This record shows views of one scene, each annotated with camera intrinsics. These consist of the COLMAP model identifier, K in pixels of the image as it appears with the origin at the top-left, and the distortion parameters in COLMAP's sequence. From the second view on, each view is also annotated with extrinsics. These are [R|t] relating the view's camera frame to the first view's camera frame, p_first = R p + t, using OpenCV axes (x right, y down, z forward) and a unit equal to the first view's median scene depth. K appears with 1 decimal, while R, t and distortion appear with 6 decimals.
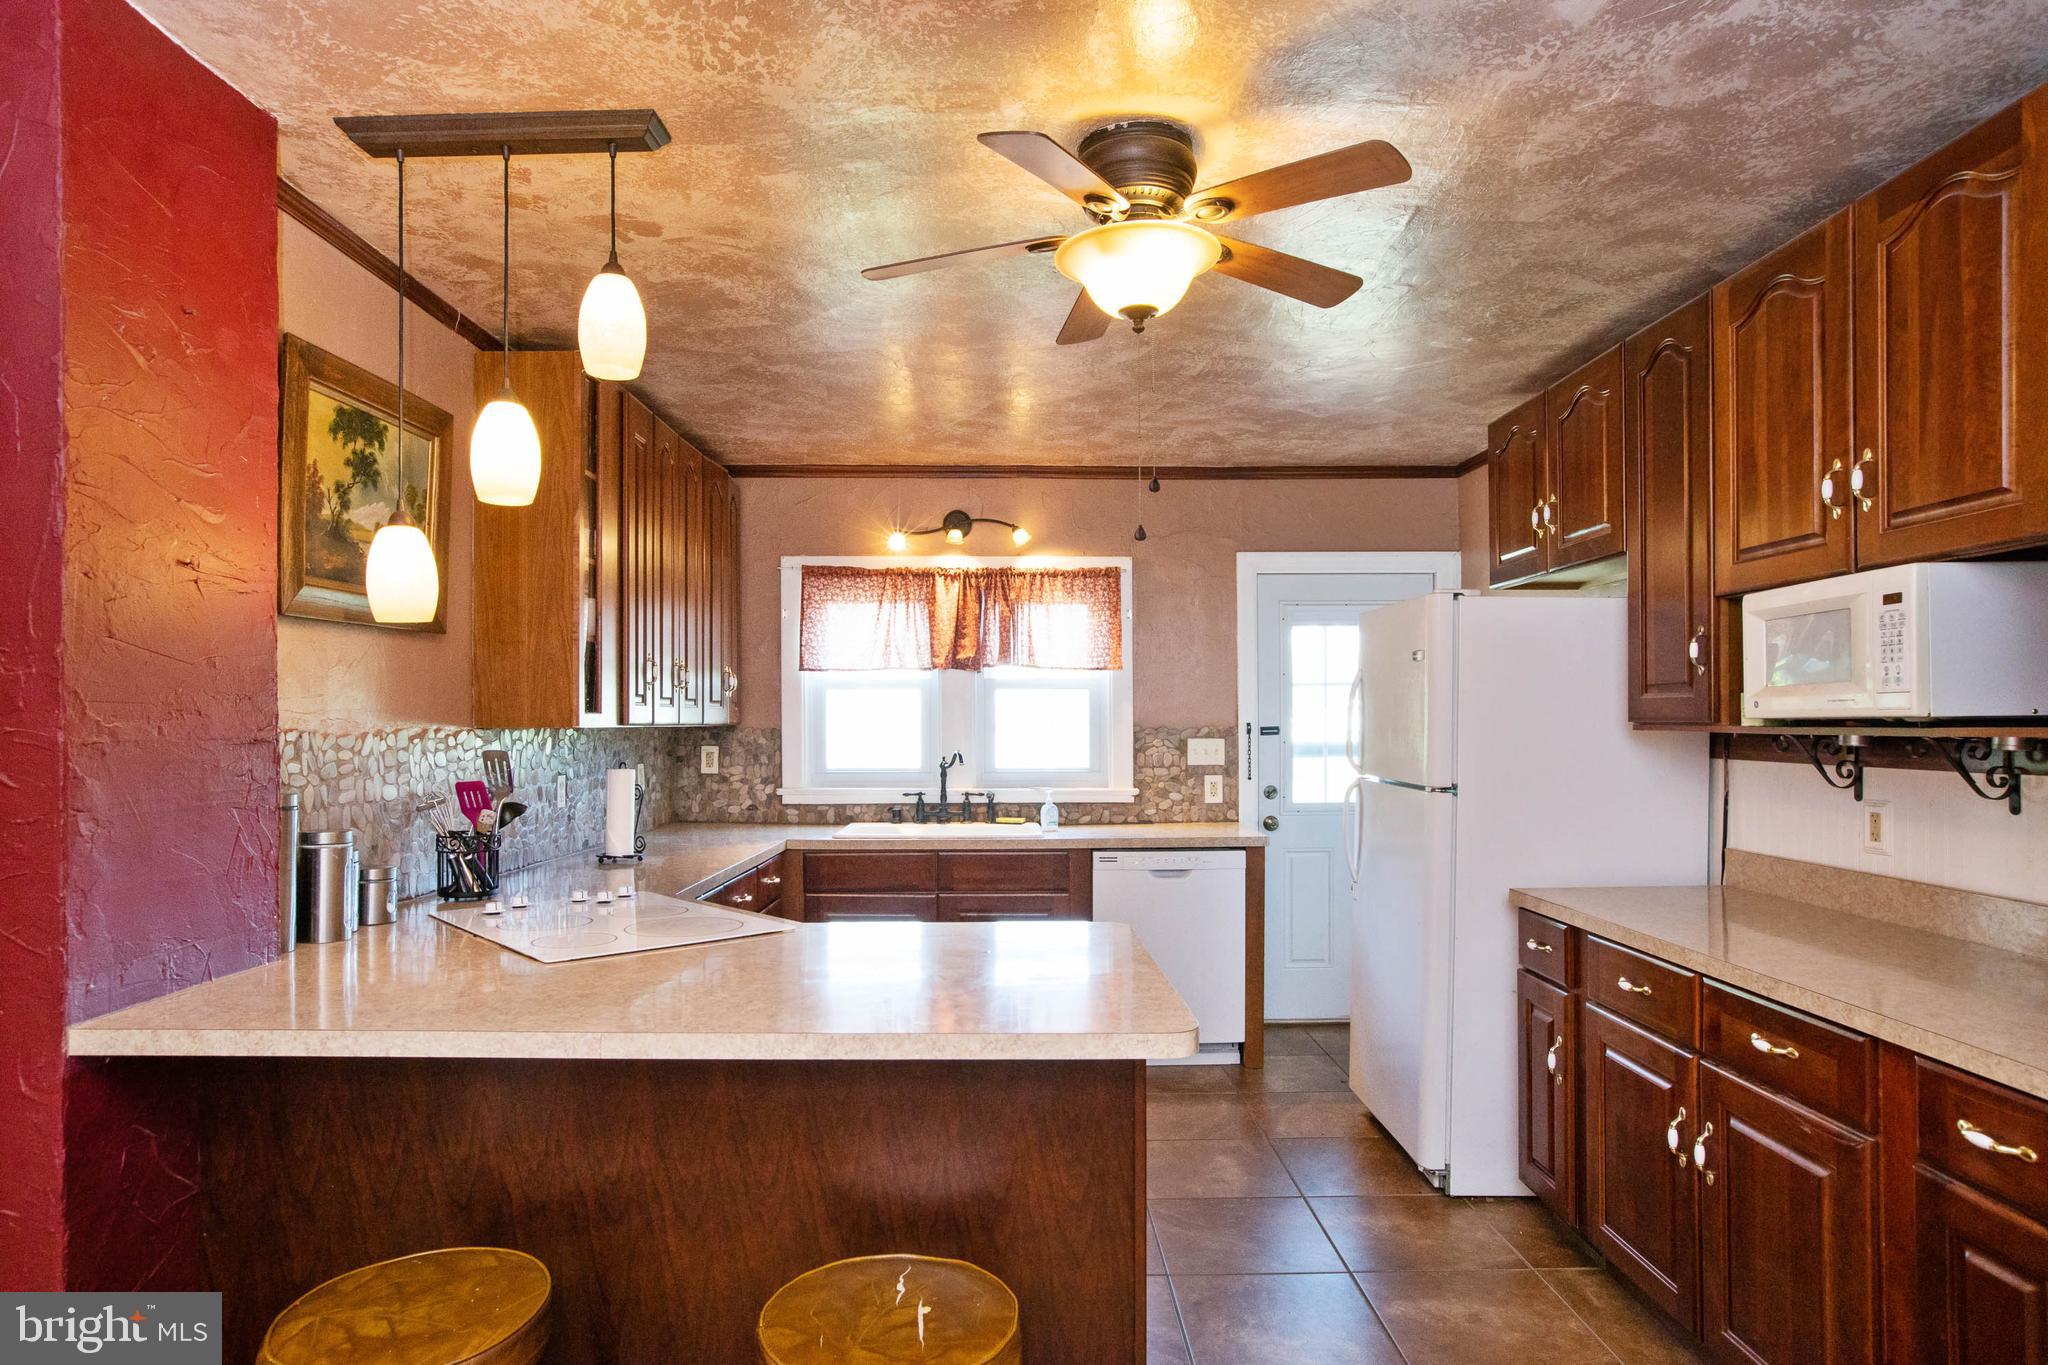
lens RADIAL K [[1151.2, 0, 1001.0], [0, 1151.2, 712.8], [0, 0, 1]] dist [-0.029752, 0.015050]
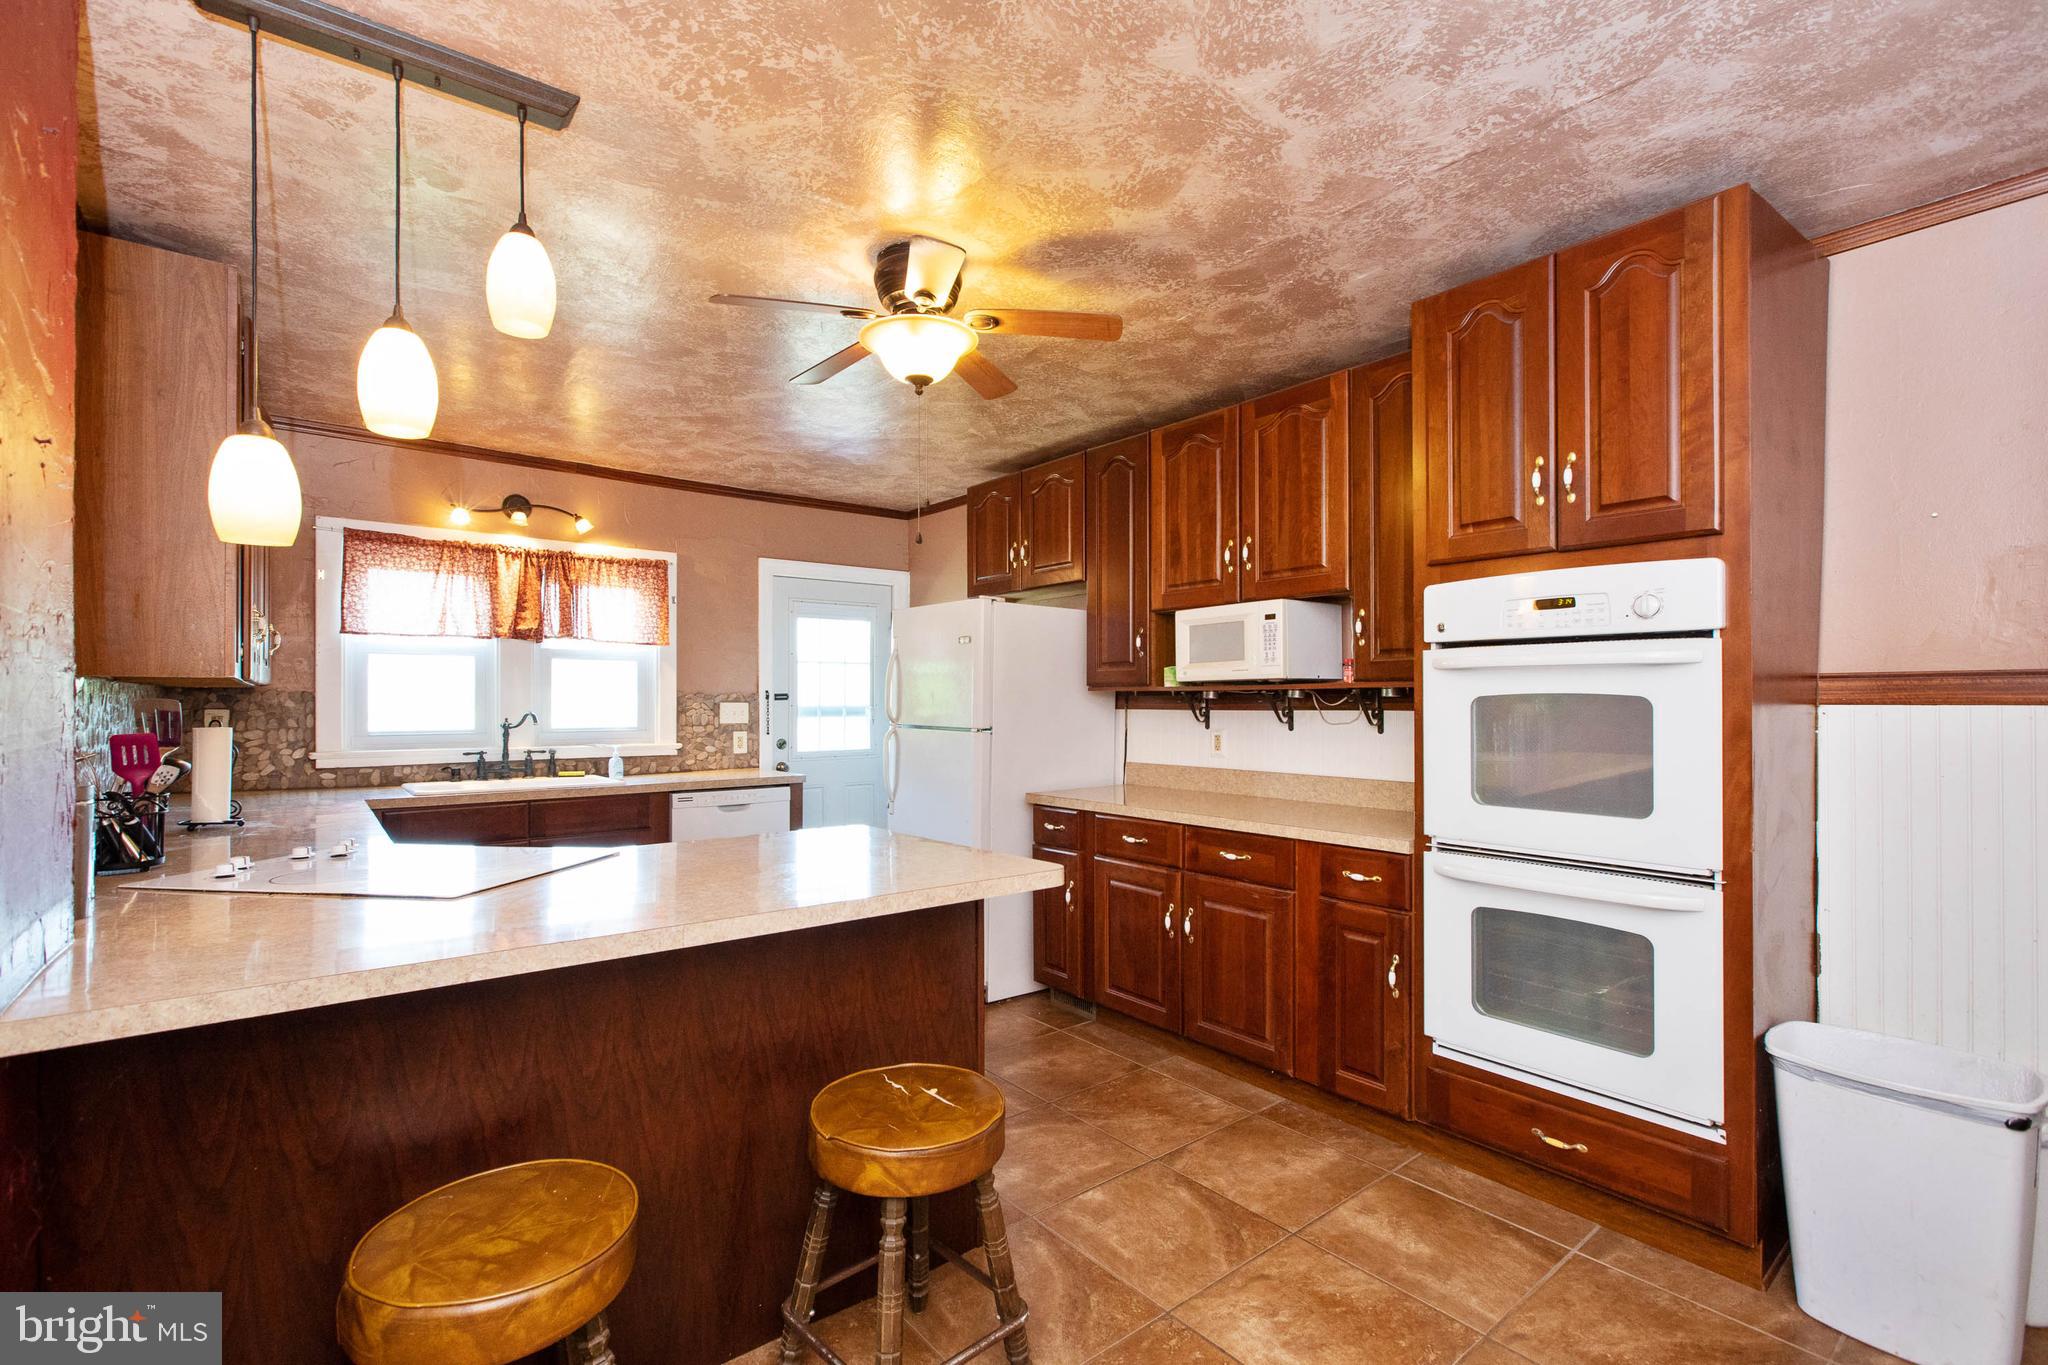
lens RADIAL K [[918.1, 0, 1005.3], [0, 918.1, 691.1], [0, 0, 1]] dist [-0.018485, 0.007145]
pose [[0.784133, 0.010052, 0.620512, -0.237440], [-0.005946, 0.999945, -0.008684, 0.018588], [-0.620565, 0.003120, 0.784149, 0.030922]]
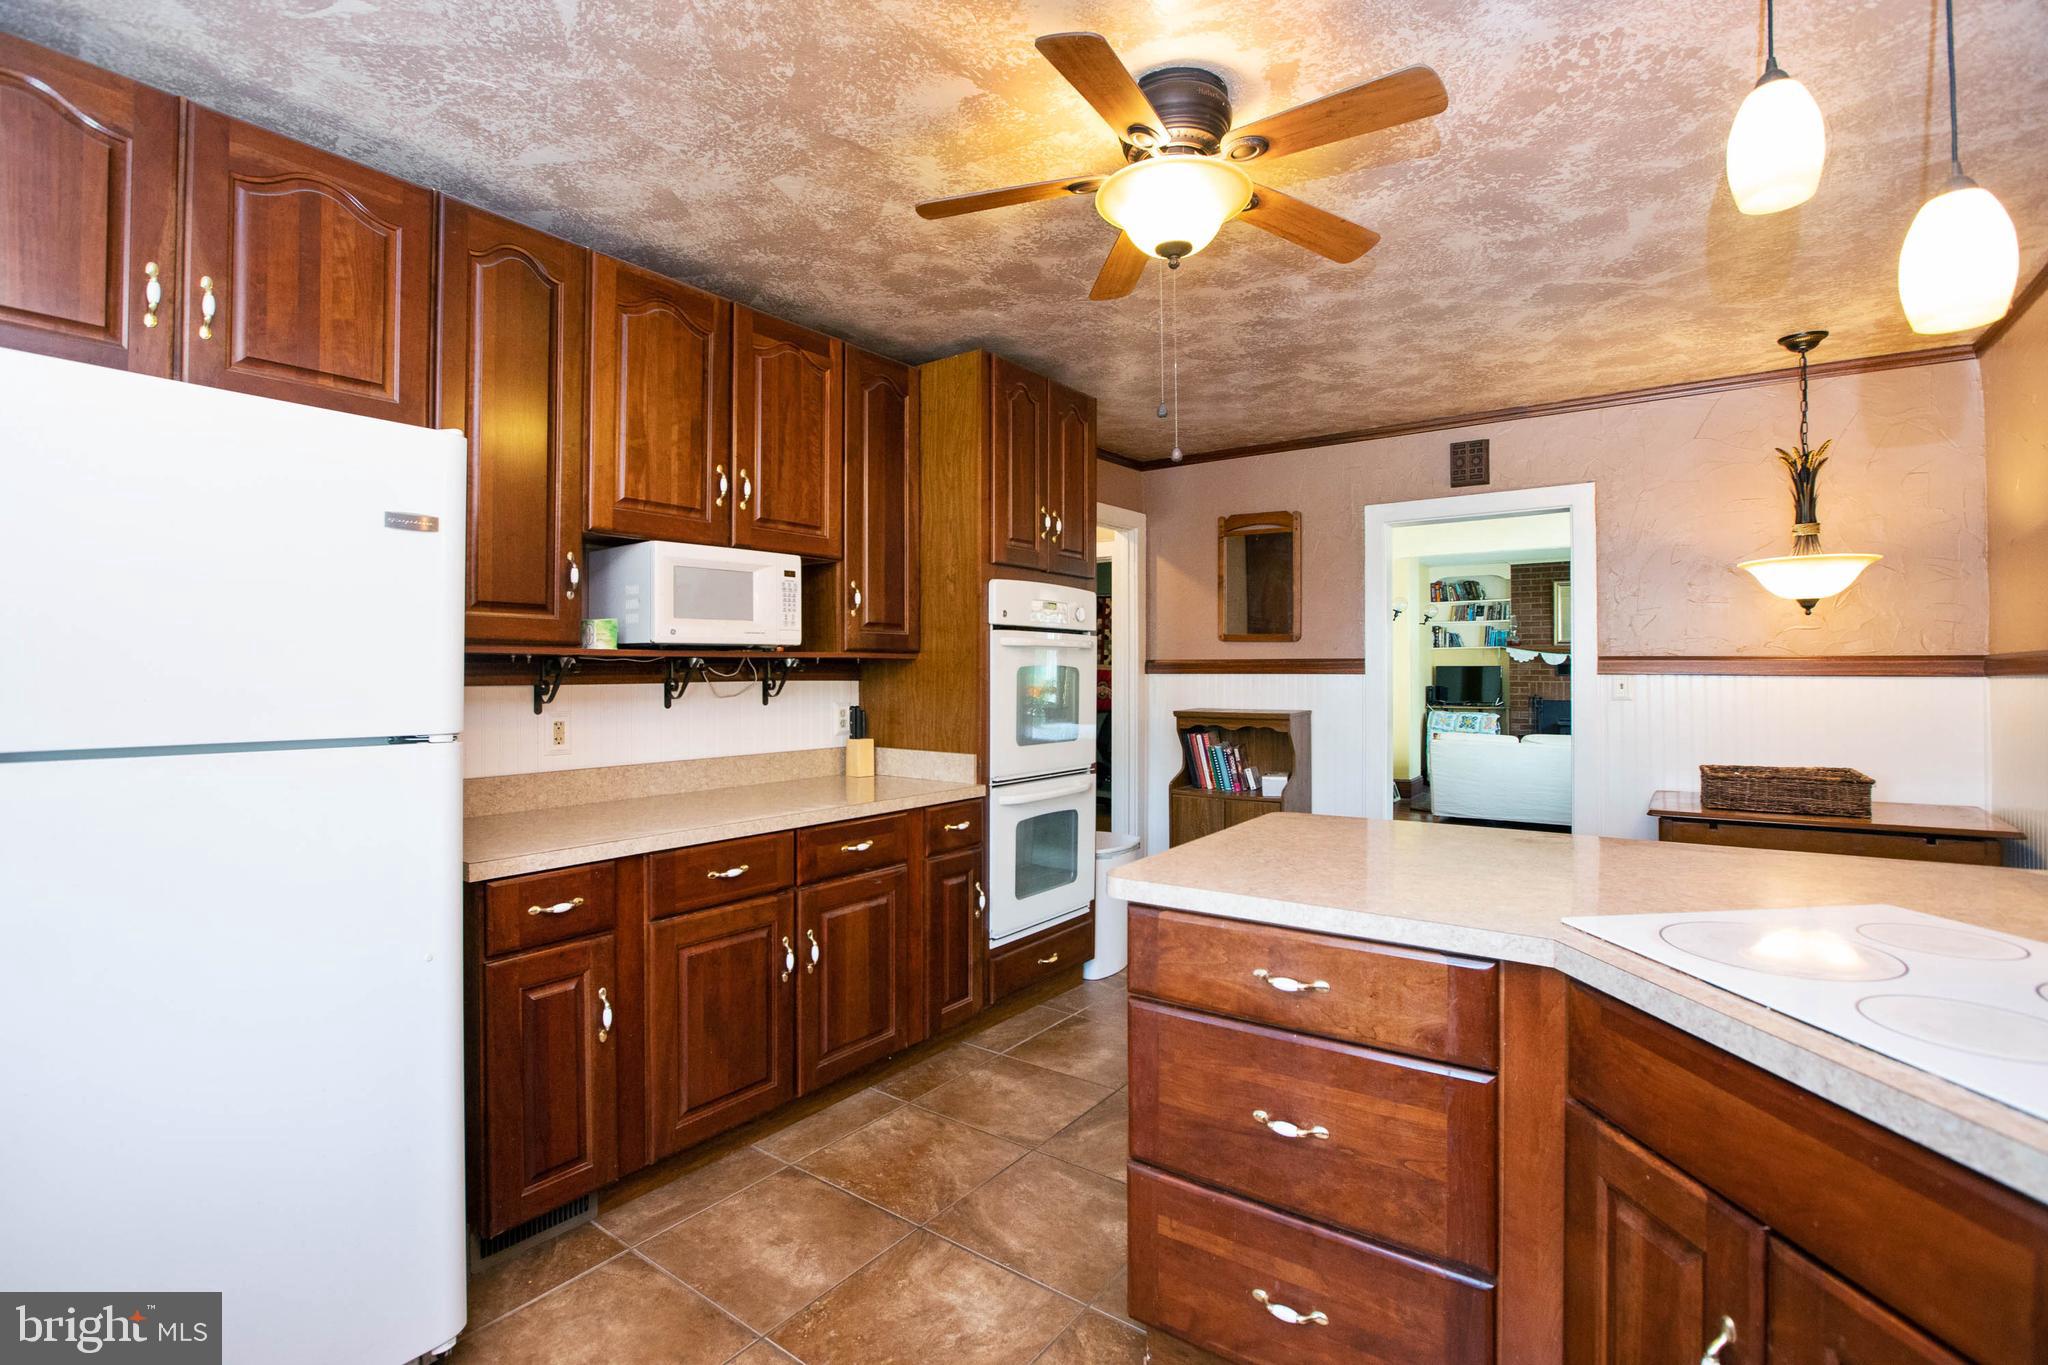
lens RADIAL K [[918.1, 0, 1037.2], [0, 918.1, 657.6], [0, 0, 1]] dist [-0.018485, 0.007145]
pose [[-0.810506, 0.016474, 0.585498, -0.135361], [0.003045, 0.999709, -0.023914, 0.024867], [-0.585722, -0.017599, -0.810321, 0.857880]]
